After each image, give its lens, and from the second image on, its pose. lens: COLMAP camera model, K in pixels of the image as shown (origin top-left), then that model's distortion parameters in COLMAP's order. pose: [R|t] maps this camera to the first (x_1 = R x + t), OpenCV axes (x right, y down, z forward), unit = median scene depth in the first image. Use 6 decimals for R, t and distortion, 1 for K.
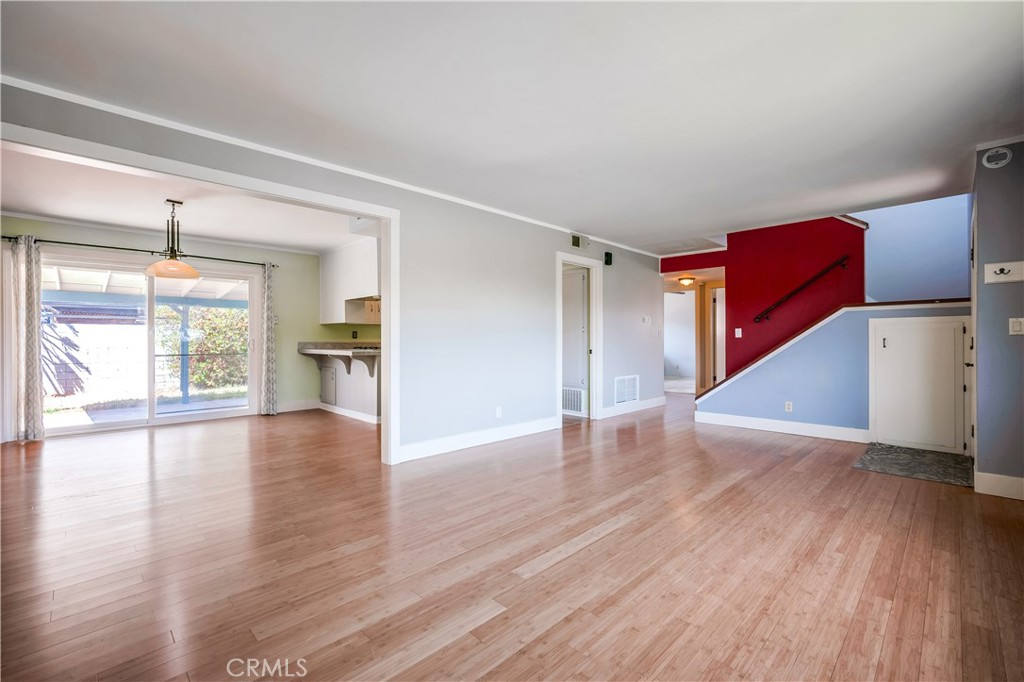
lens RADIAL K [[443.8, 0, 512.0], [0, 443.8, 341.0], [0, 0, 1]] dist [-0.017731, 0.008996]
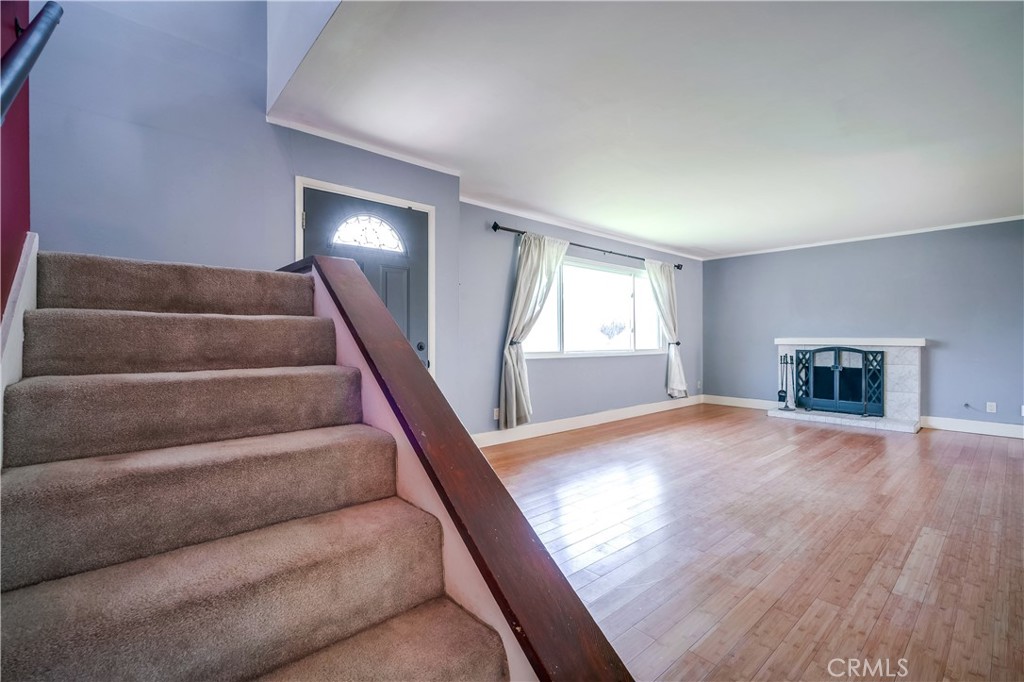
lens RADIAL K [[443.8, 0, 512.0], [0, 443.8, 341.0], [0, 0, 1]] dist [-0.017731, 0.008996]
pose [[-0.997881, 0.001749, 0.065039, 0.687326], [0.002318, 0.999960, 0.008677, -0.006912], [-0.065022, 0.008809, -0.997845, 1.758350]]
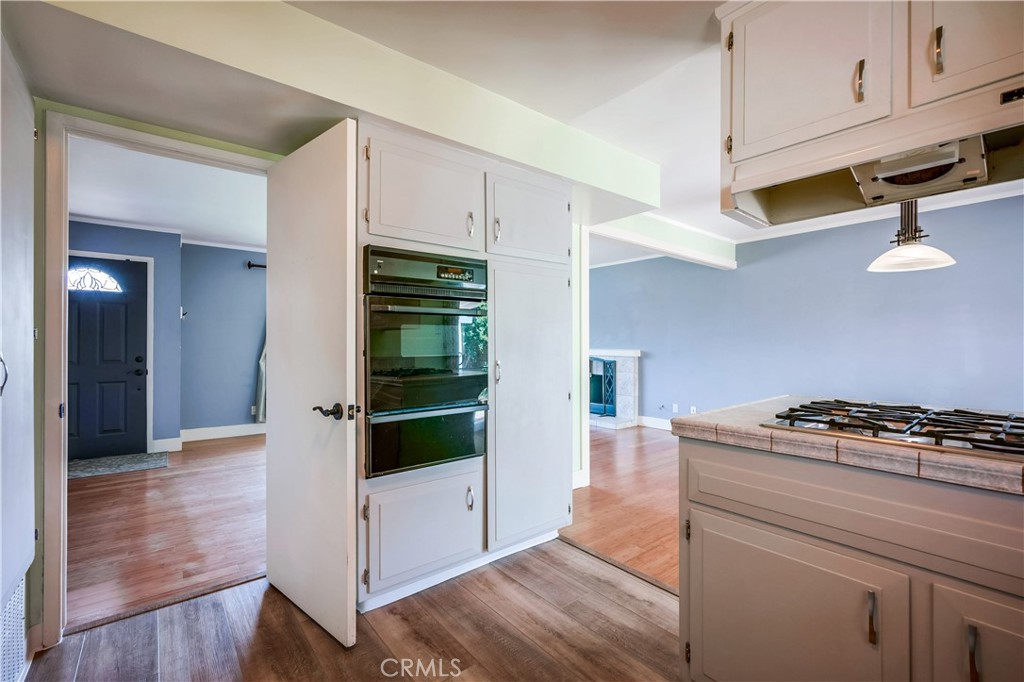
lens RADIAL K [[443.8, 0, 512.0], [0, 443.8, 341.0], [0, 0, 1]] dist [-0.017731, 0.008996]
pose [[-0.994232, 0.003541, 0.107189, -0.239031], [0.003477, 0.999994, -0.000780, -0.035037], [-0.107191, -0.000403, -0.994238, 1.990315]]
